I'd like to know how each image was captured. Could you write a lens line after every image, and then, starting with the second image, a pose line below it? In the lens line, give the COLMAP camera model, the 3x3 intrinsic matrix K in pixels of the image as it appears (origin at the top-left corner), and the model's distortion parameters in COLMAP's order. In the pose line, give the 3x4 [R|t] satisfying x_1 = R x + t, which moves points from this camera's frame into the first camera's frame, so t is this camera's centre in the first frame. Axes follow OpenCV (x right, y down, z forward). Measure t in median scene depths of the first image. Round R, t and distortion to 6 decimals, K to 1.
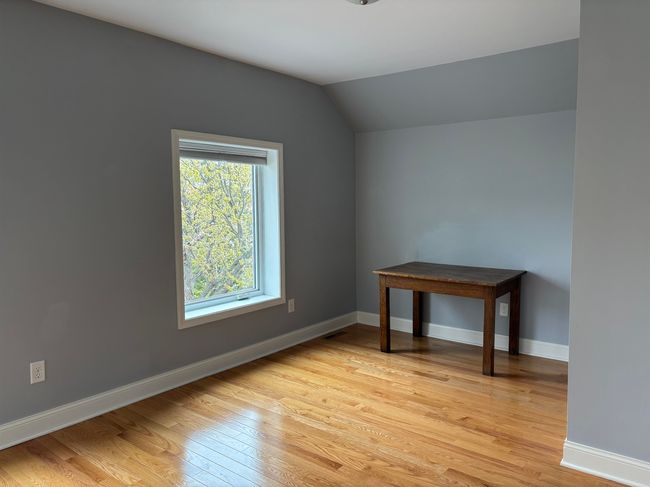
lens RADIAL K [[489.9, 0, 327.6], [0, 489.9, 241.8], [0, 0, 1]] dist [0.062757, -0.056965]
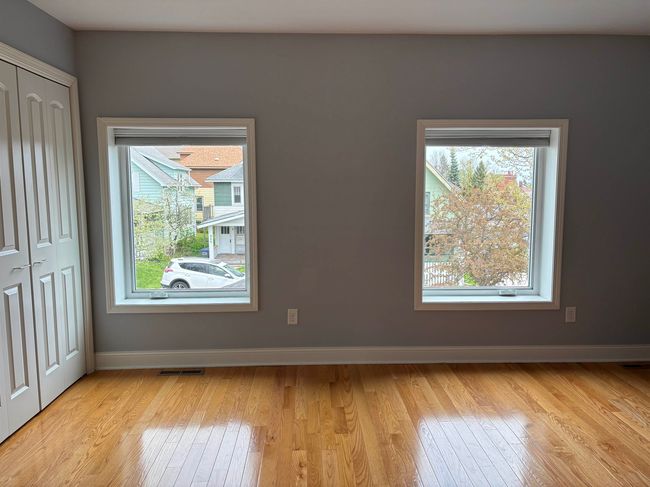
lens RADIAL K [[489.9, 0, 327.6], [0, 489.9, 241.8], [0, 0, 1]] dist [0.062757, -0.056965]
pose [[0.649696, 0.090586, -0.754777, 0.350326], [-0.068848, 0.995806, 0.060251, -0.018506], [0.757070, 0.012820, 0.653208, 0.166046]]
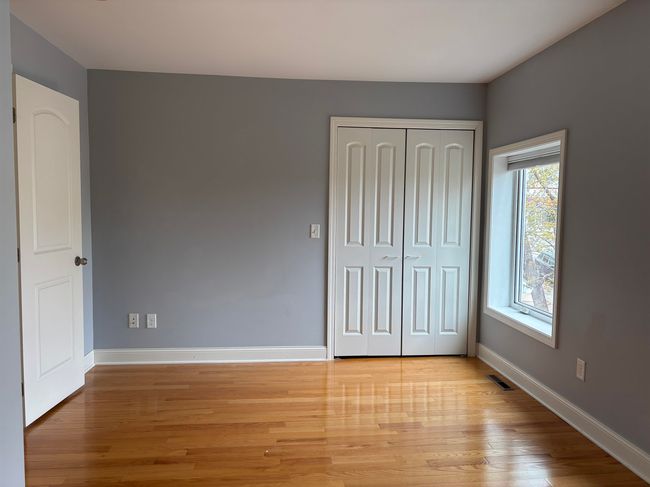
lens RADIAL K [[489.9, 0, 327.6], [0, 489.9, 241.8], [0, 0, 1]] dist [0.062757, -0.056965]
pose [[-0.710256, 0.048239, -0.702289, 0.412105], [-0.067132, 0.988461, 0.135790, -0.087854], [0.700735, 0.143591, -0.698822, 1.032673]]
